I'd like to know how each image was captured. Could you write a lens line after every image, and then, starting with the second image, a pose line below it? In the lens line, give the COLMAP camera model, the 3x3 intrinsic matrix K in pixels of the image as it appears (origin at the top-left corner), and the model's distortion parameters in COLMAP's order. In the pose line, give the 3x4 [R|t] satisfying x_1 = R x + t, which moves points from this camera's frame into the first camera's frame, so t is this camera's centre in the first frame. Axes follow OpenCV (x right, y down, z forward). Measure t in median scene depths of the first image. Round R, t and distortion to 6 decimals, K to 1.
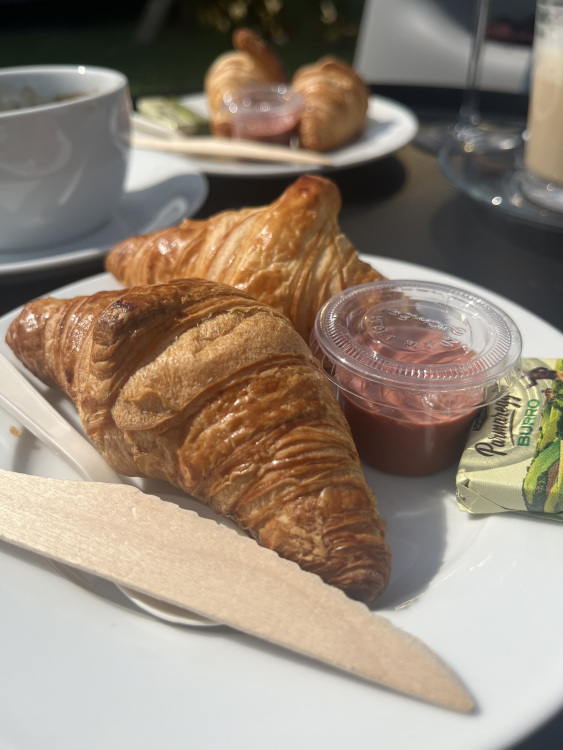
lens RADIAL K [[561.2, 0, 281.5], [0, 561.2, 375.0], [0, 0, 1]] dist [0.061979, -0.063635]
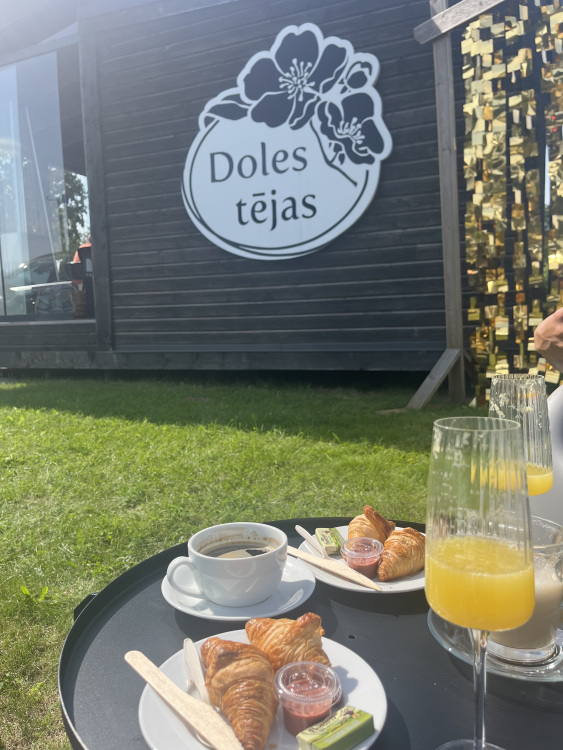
lens RADIAL K [[561.2, 0, 281.5], [0, 561.2, 375.0], [0, 0, 1]] dist [0.061979, -0.063635]
pose [[0.886952, 0.046744, -0.459491, 1.616537], [-0.275202, 0.852457, -0.444500, -0.100941], [0.370919, 0.520703, 0.768953, -2.557859]]
